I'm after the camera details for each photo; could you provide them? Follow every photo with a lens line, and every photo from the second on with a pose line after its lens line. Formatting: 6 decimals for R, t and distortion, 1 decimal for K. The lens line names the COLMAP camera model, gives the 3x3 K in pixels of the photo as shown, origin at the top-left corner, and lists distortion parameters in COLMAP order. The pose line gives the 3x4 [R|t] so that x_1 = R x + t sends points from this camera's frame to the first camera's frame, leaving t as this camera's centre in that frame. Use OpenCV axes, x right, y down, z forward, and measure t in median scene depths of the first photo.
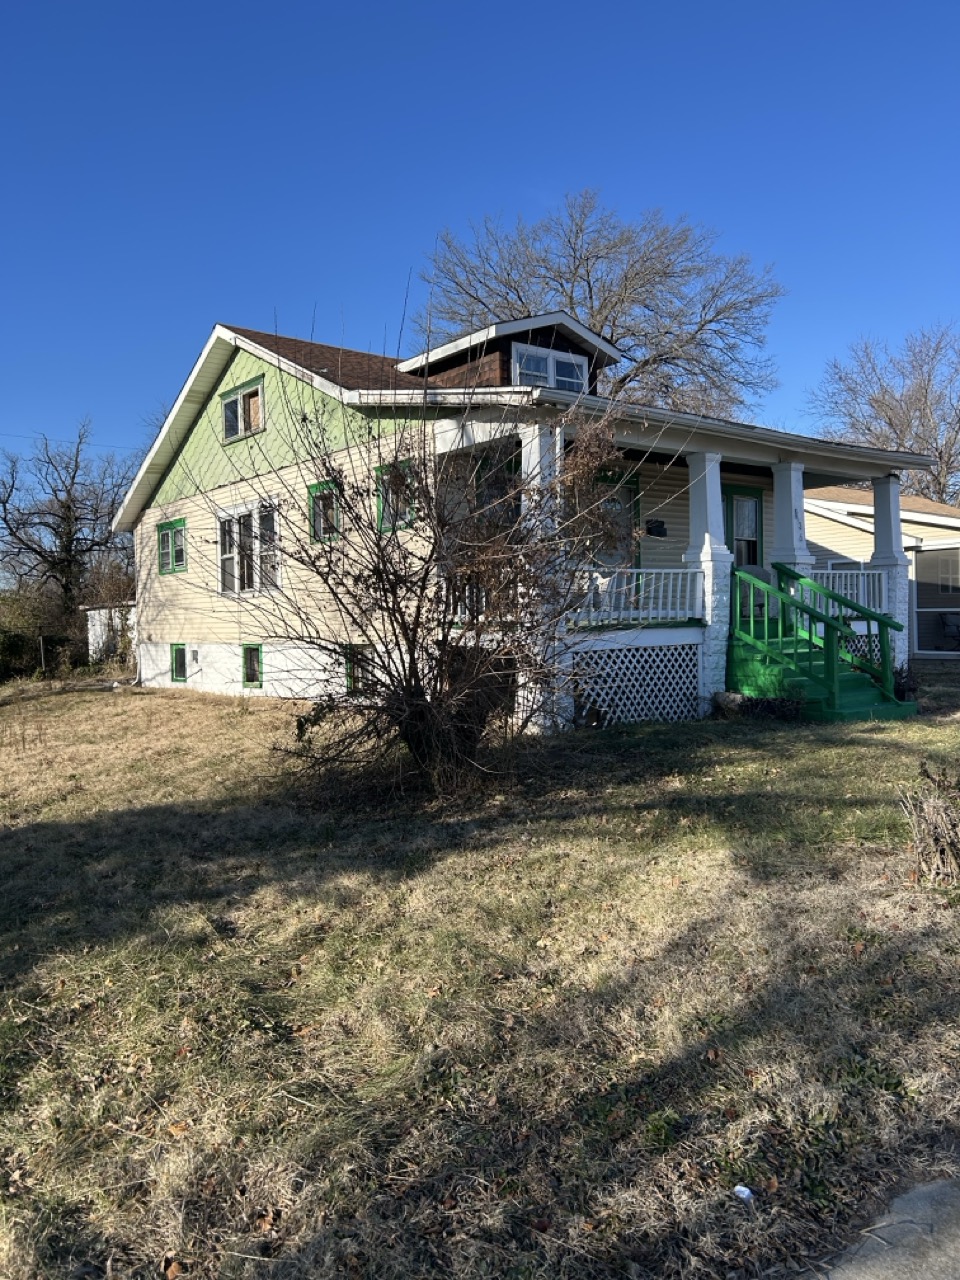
lens RADIAL K [[971.7, 0, 478.2], [0, 971.7, 641.7], [0, 0, 1]] dist [0.031792, -0.021736]
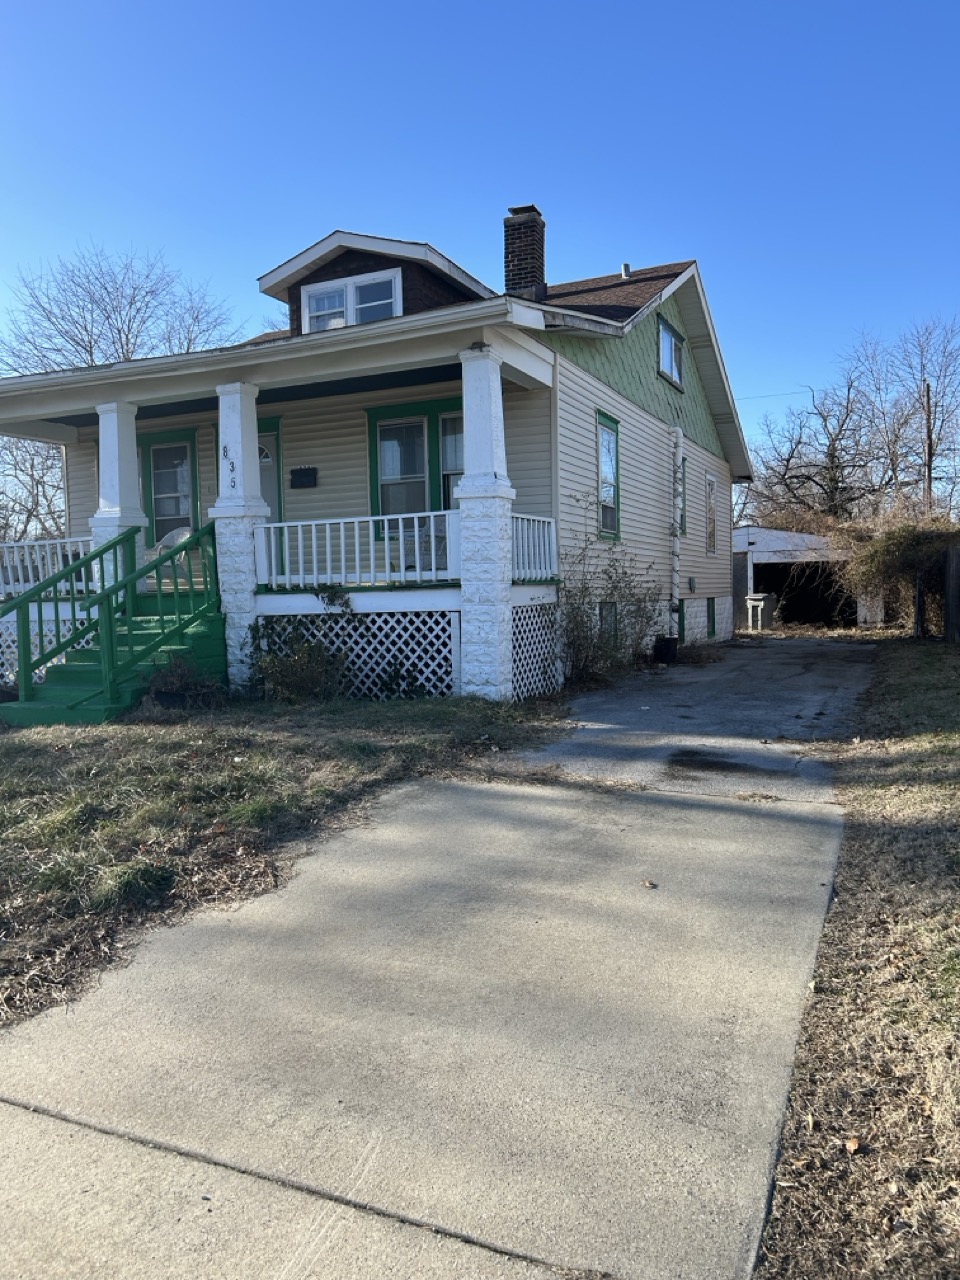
lens RADIAL K [[971.7, 0, 474.3], [0, 971.7, 640.2], [0, 0, 1]] dist [0.031792, -0.021736]
pose [[0.490389, 0.050123, -0.870061, 1.175096], [0.003272, 0.998232, 0.059351, -0.030729], [0.871497, -0.031952, 0.489358, 0.843813]]
